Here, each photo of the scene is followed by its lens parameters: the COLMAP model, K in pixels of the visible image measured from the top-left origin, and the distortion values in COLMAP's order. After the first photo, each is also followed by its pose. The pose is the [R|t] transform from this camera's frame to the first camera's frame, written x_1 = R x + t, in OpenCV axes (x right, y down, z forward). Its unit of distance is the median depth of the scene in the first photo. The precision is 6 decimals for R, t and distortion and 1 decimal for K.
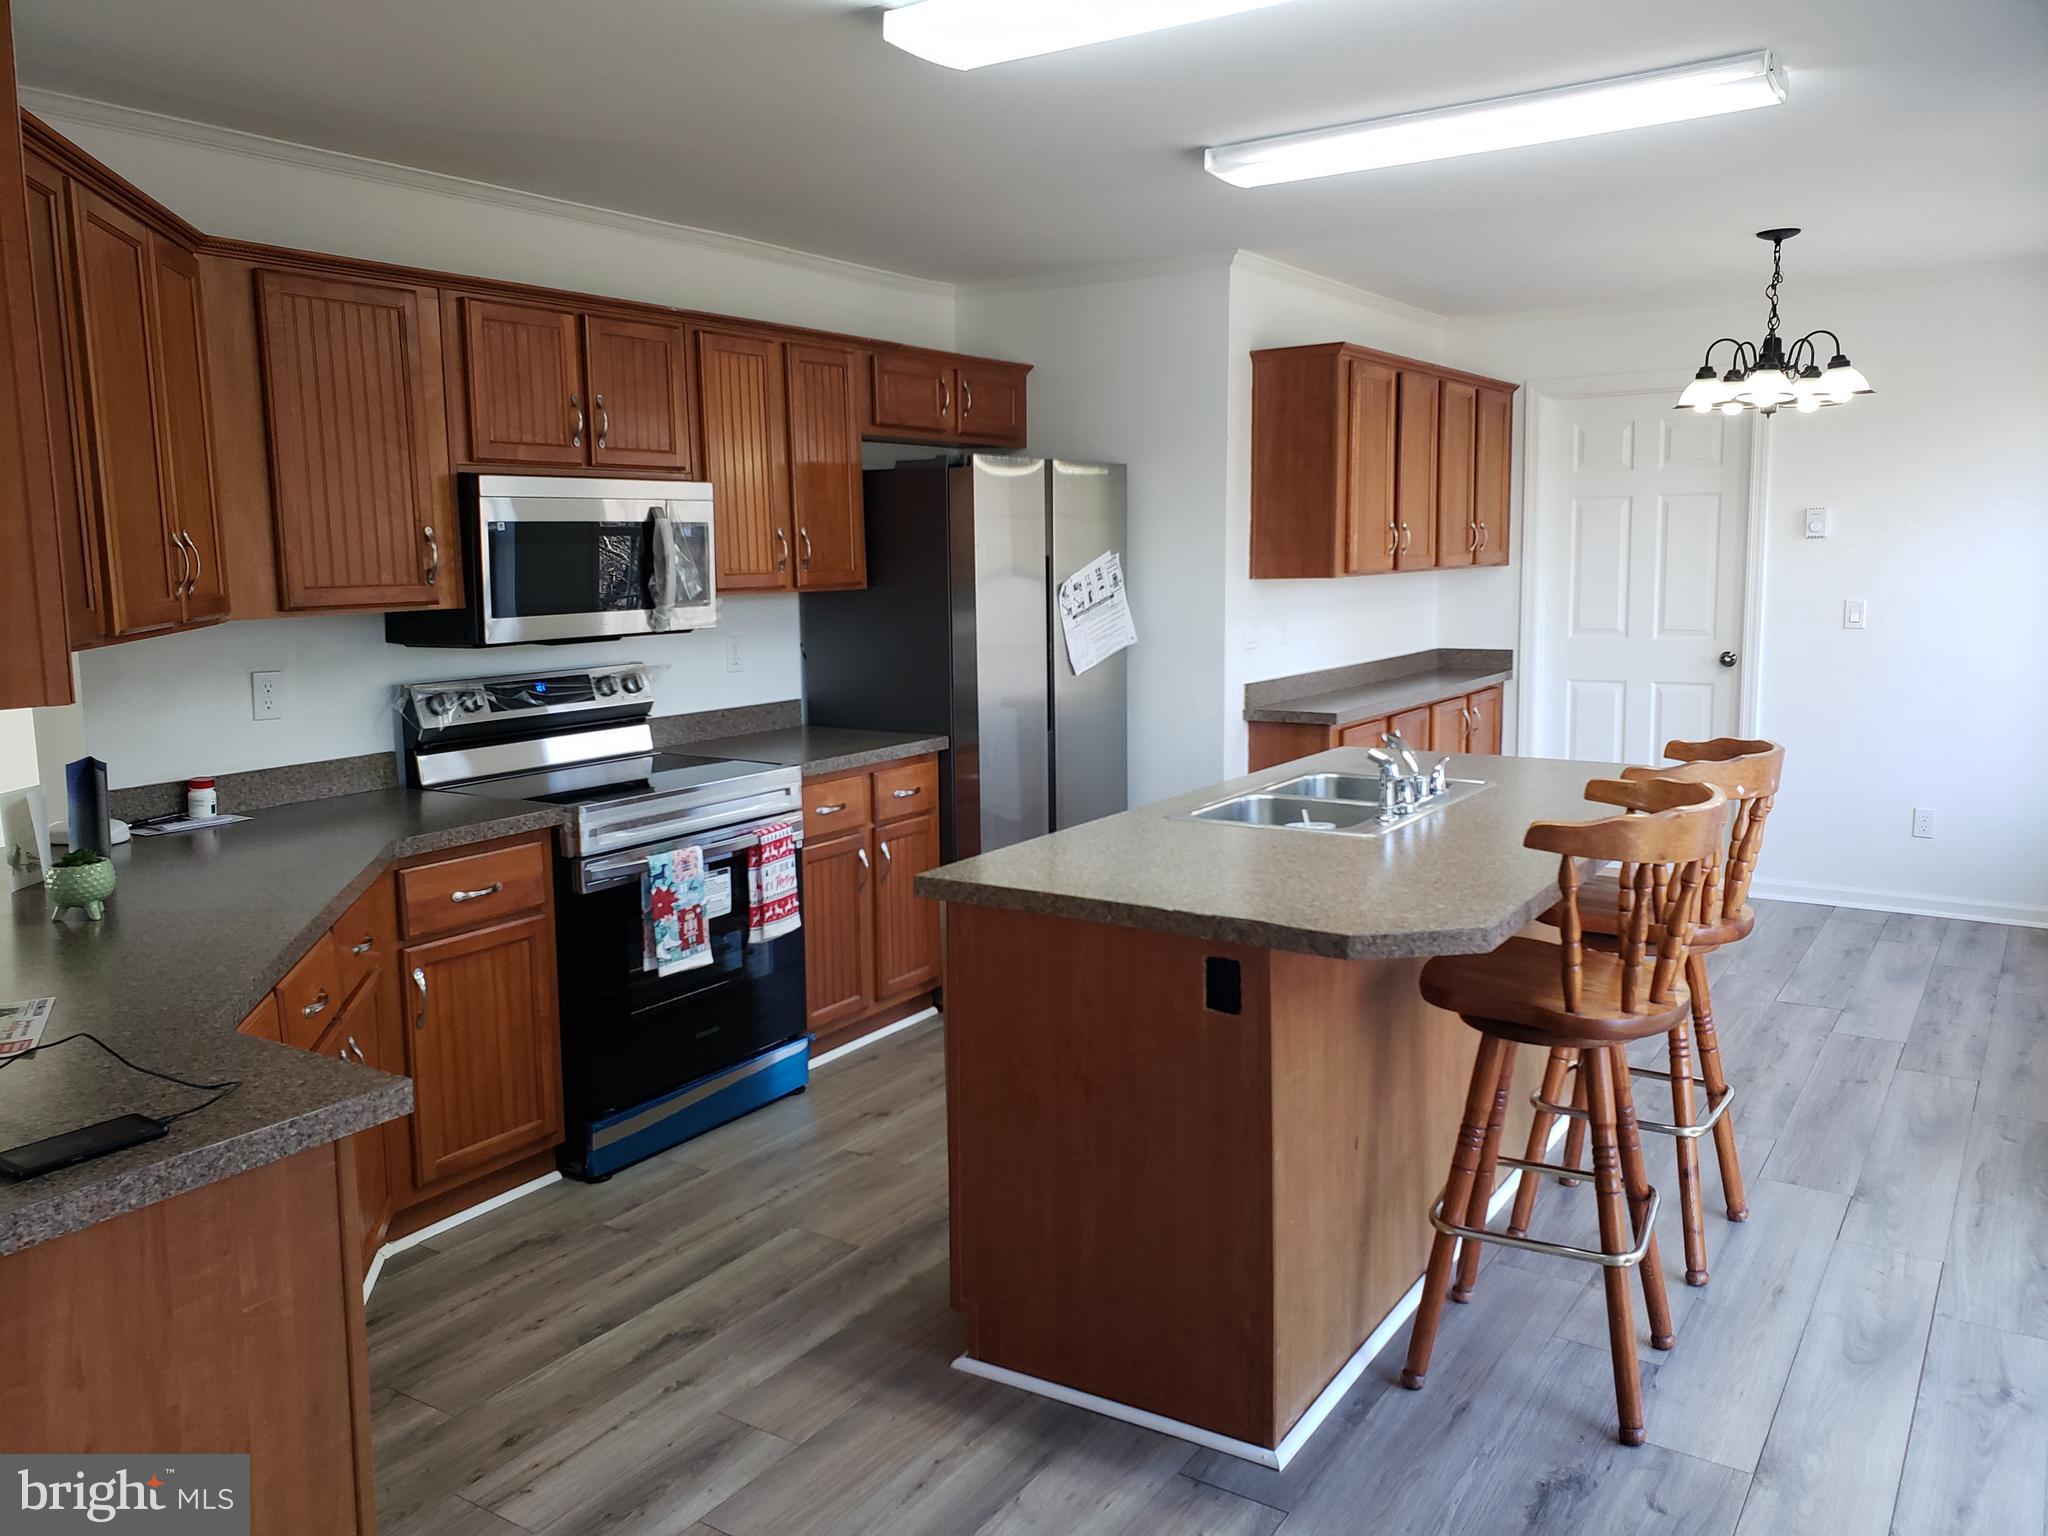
lens RADIAL K [[1590.3, 0, 1027.2], [0, 1590.3, 715.6], [0, 0, 1]] dist [0.209702, -0.107216]
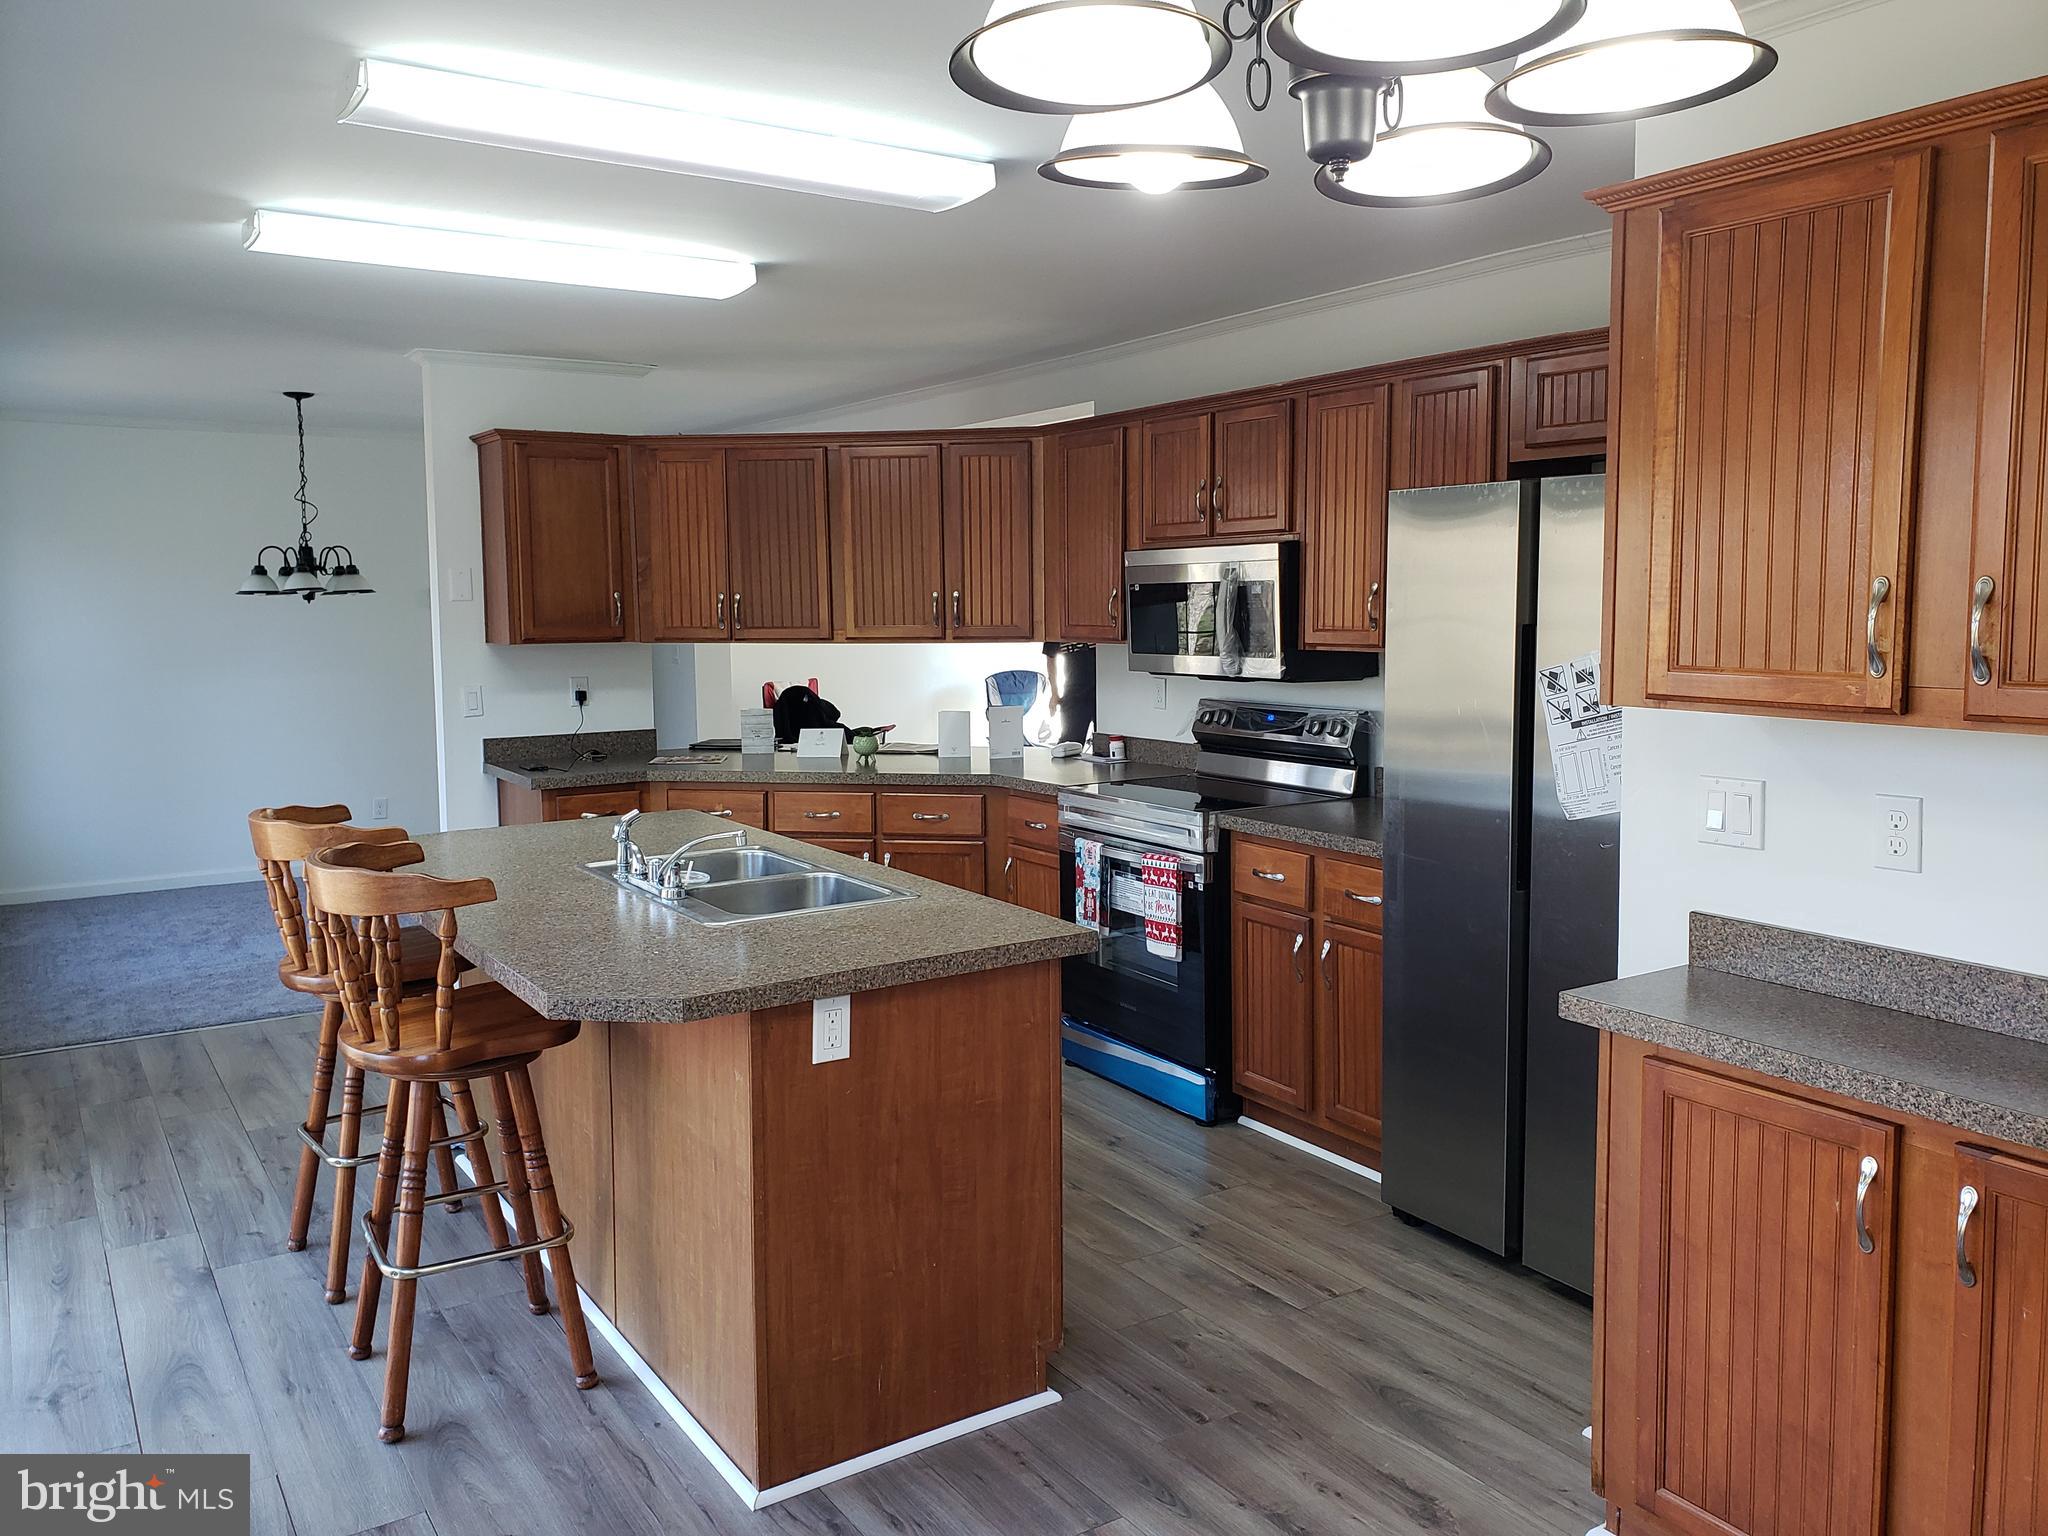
lens RADIAL K [[1538.7, 0, 1040.6], [0, 1538.7, 718.0], [0, 0, 1]] dist [0.061105, -0.005818]
pose [[-0.398666, 0.092754, -0.912393, 0.866690], [-0.085993, 0.986708, 0.137883, -0.170277], [0.913056, 0.133429, -0.385391, 1.370401]]
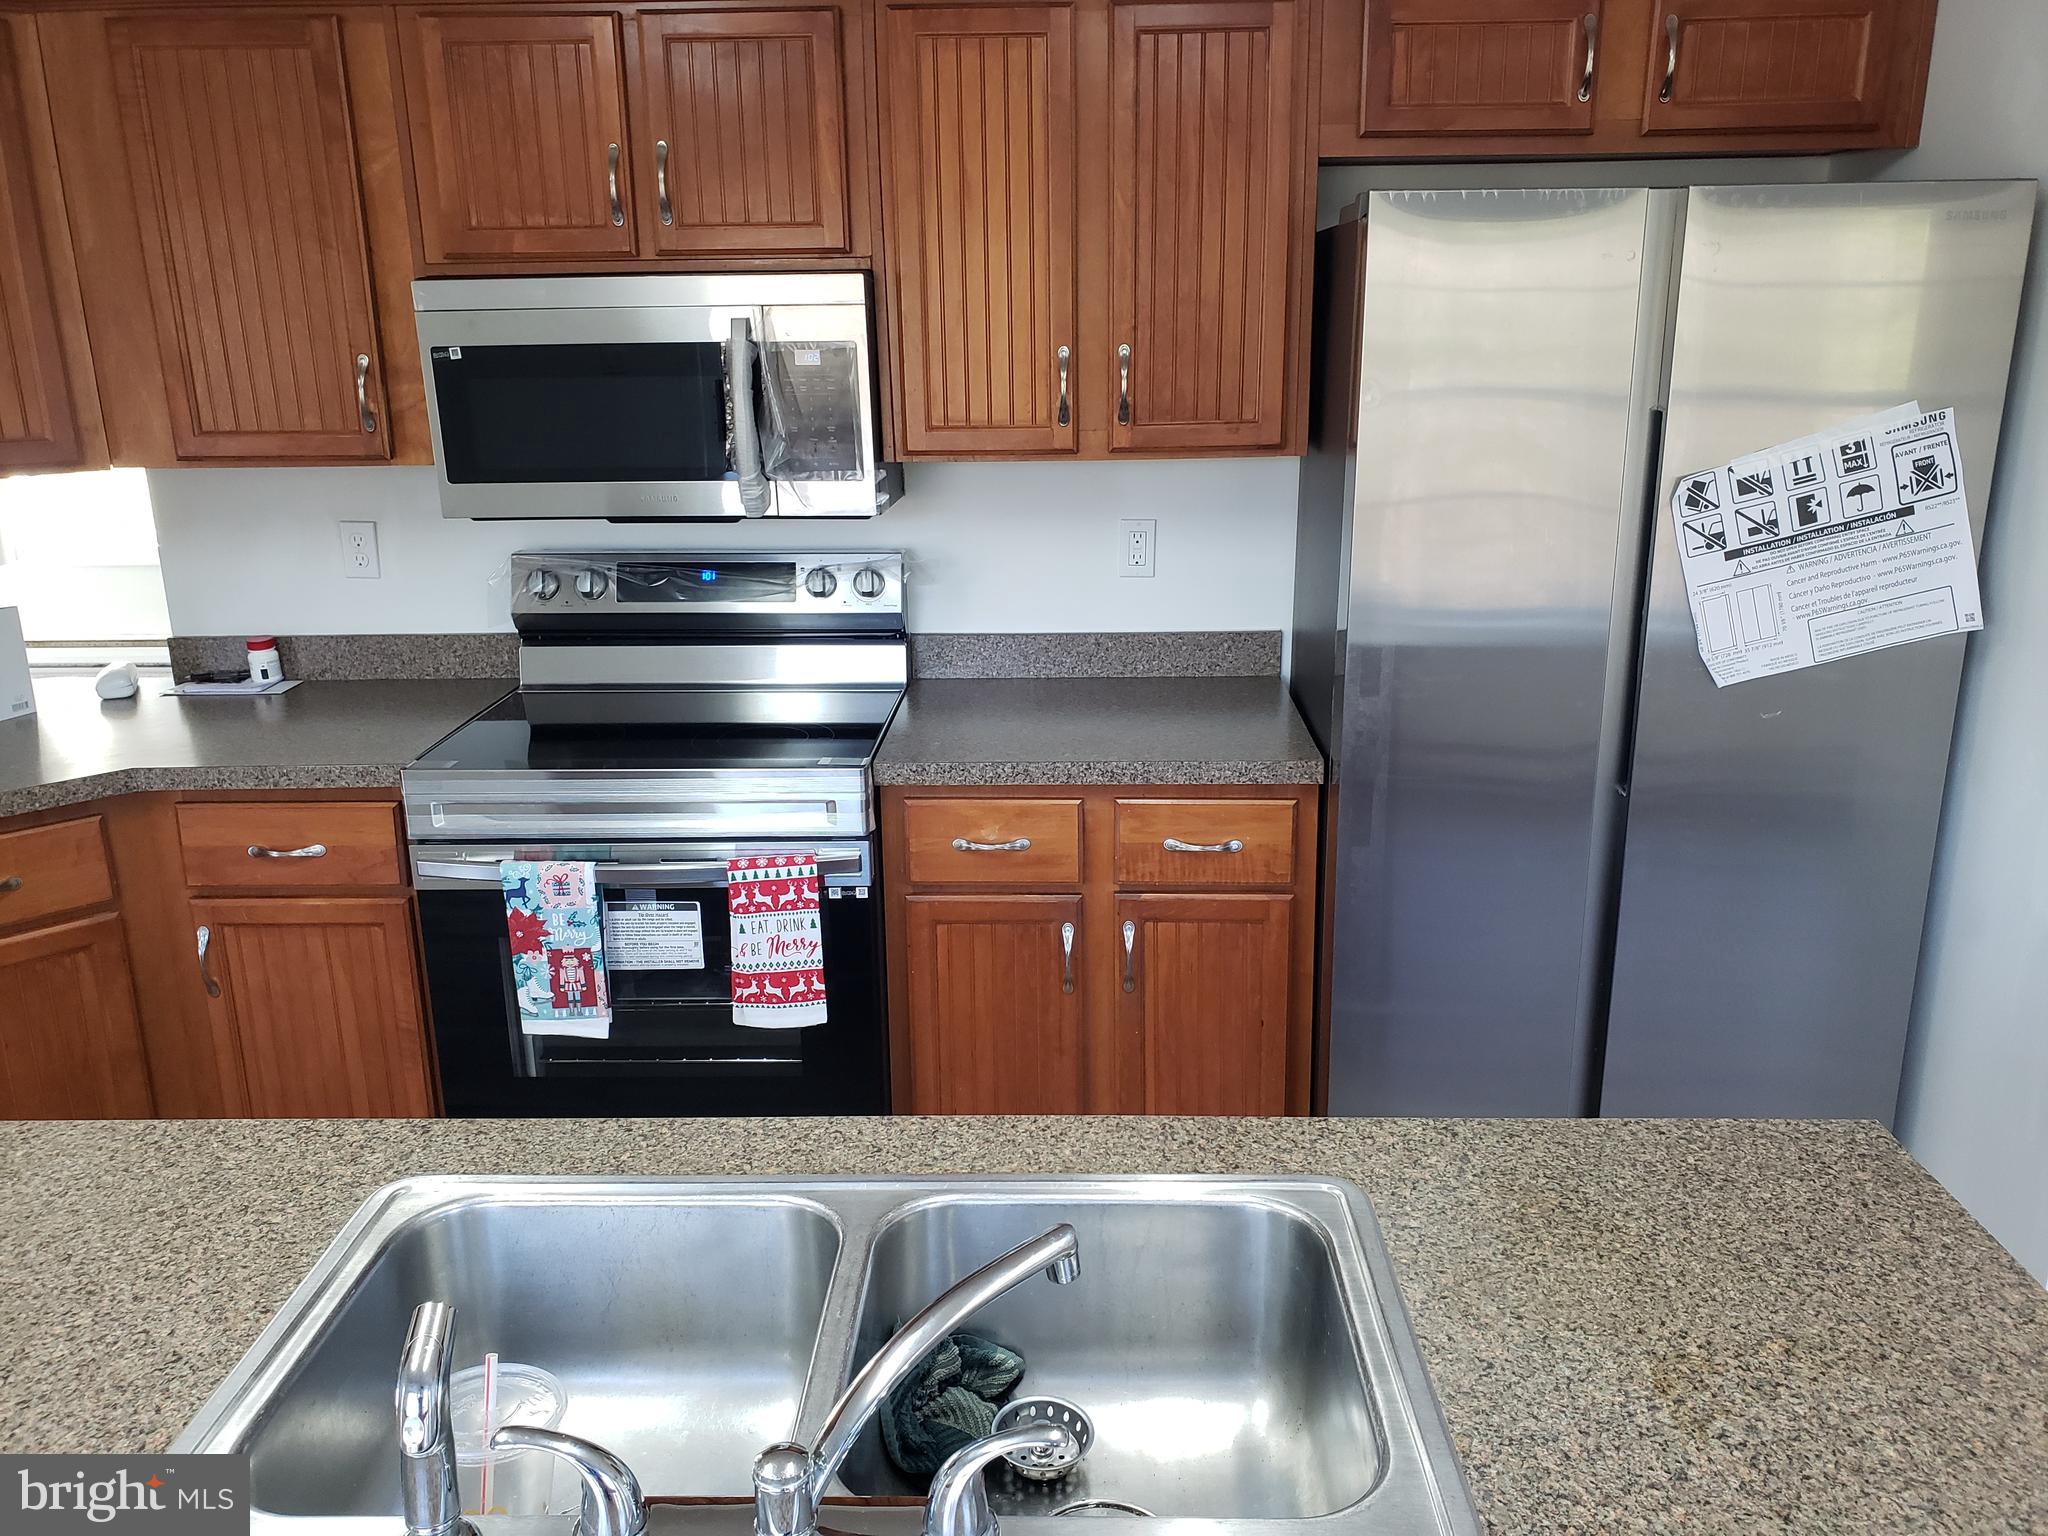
lens RADIAL K [[1538.7, 0, 1040.6], [0, 1538.7, 718.0], [0, 0, 1]] dist [0.061105, -0.005818]
pose [[0.531796, 0.223721, -0.816787, 0.378512], [-0.089217, 0.973908, 0.208670, -0.119153], [0.842160, -0.038099, 0.537880, 0.800979]]
